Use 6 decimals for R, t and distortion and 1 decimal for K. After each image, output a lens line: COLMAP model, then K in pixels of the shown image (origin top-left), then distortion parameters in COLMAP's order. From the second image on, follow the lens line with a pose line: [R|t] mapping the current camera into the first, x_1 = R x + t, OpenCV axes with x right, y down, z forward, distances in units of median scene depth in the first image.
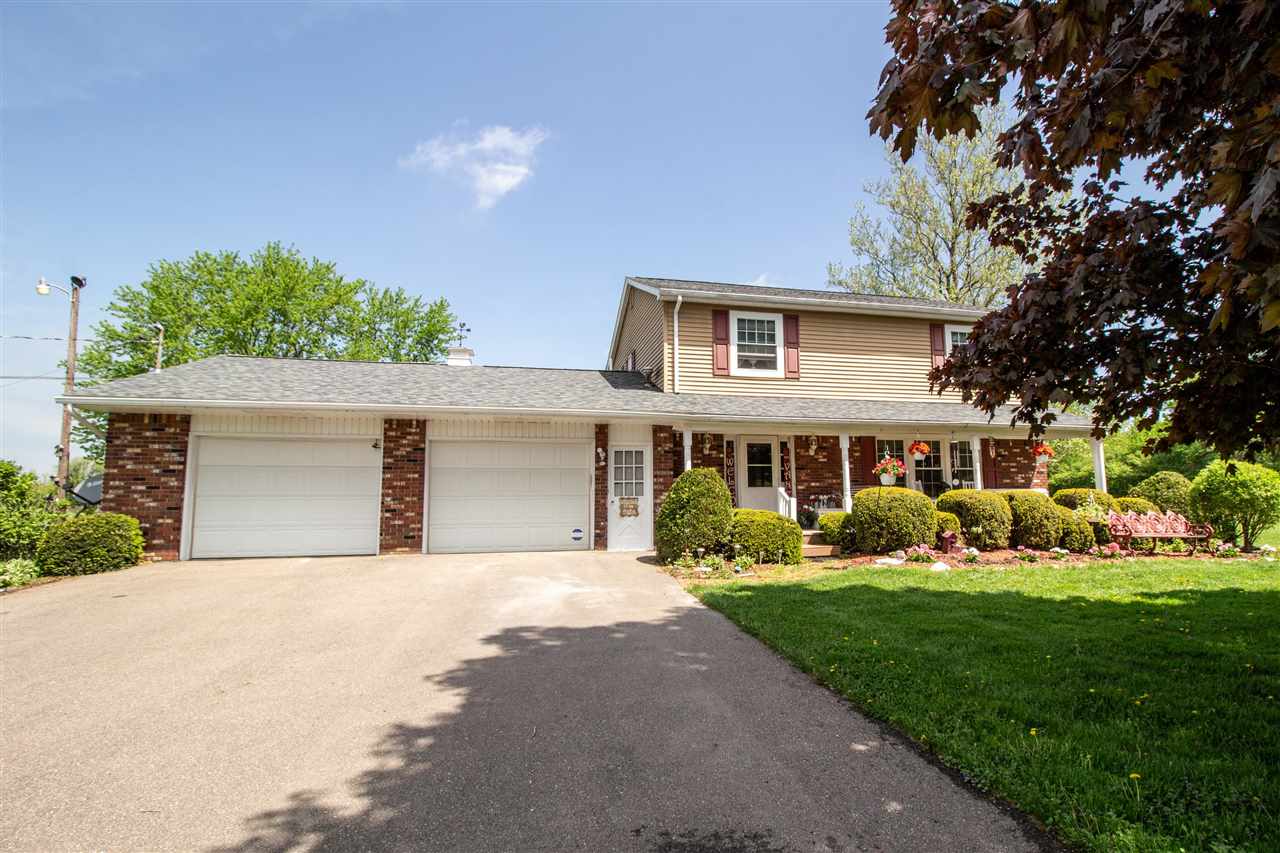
lens RADIAL K [[614.3, 0, 640.0], [0, 614.3, 426.5], [0, 0, 1]] dist [0.001999, -0.023702]
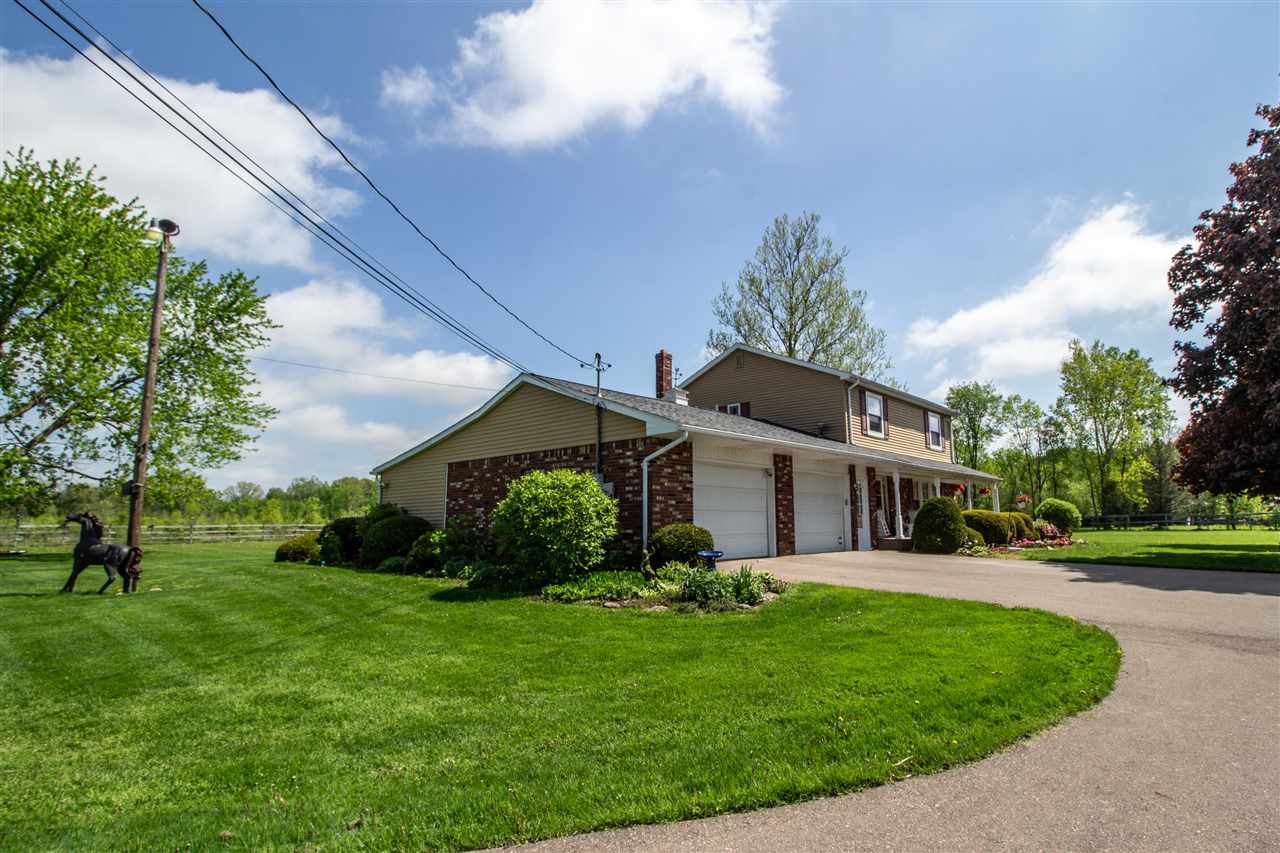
lens RADIAL K [[614.3, 0, 640.0], [0, 614.3, 426.5], [0, 0, 1]] dist [0.001999, -0.023702]
pose [[0.843610, 0.086203, 0.529992, -1.398480], [-0.065902, 0.996189, -0.057131, 0.024470], [-0.532897, 0.013269, 0.846076, 0.023632]]
